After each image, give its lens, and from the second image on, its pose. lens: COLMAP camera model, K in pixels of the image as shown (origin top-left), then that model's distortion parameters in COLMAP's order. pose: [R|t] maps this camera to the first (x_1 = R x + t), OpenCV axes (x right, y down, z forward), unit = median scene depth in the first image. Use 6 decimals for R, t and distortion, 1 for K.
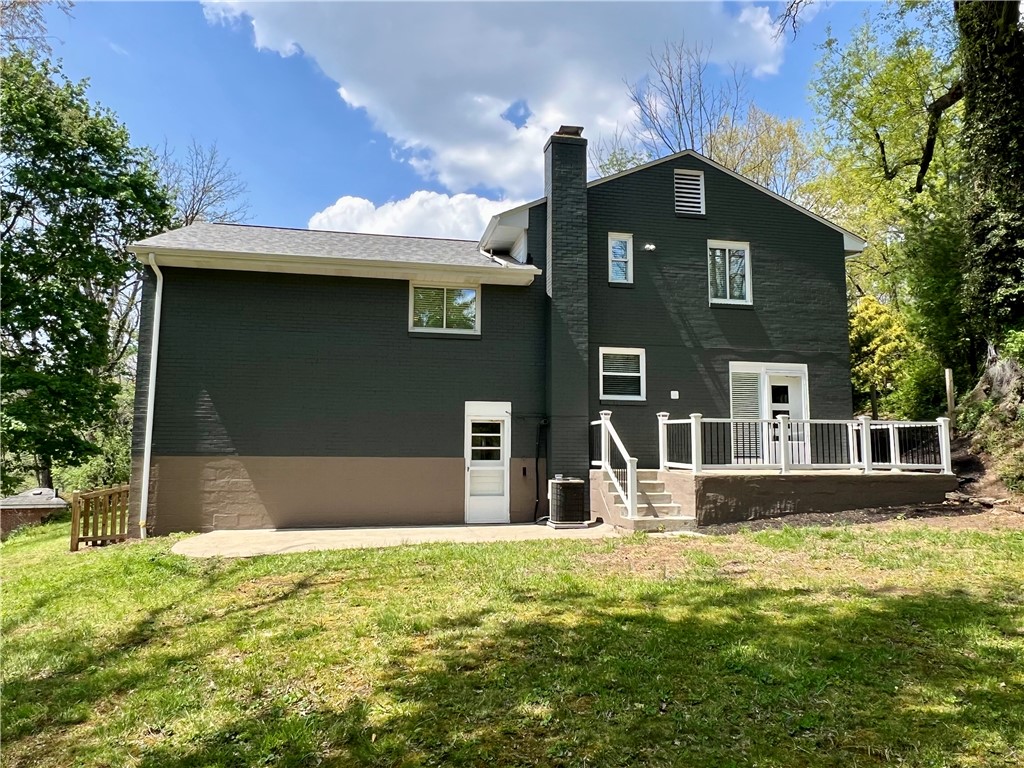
lens RADIAL K [[702.1, 0, 512.0], [0, 702.1, 384.0], [0, 0, 1]] dist [-0.029756, 0.045906]
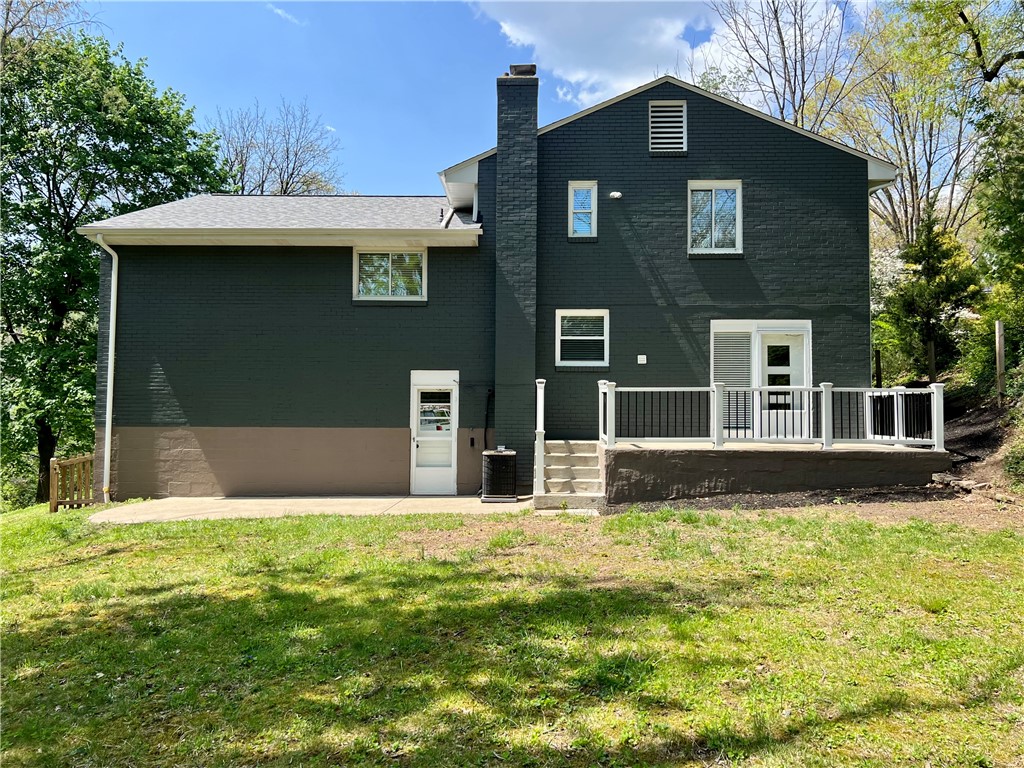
lens RADIAL K [[766.0, 0, 512.0], [0, 766.0, 384.0], [0, 0, 1]] dist [0.082686, -0.121080]
pose [[0.972538, -0.009639, -0.232545, 0.311588], [0.022532, 0.998348, 0.052852, -0.009200], [0.231651, -0.056641, 0.971149, -0.002390]]
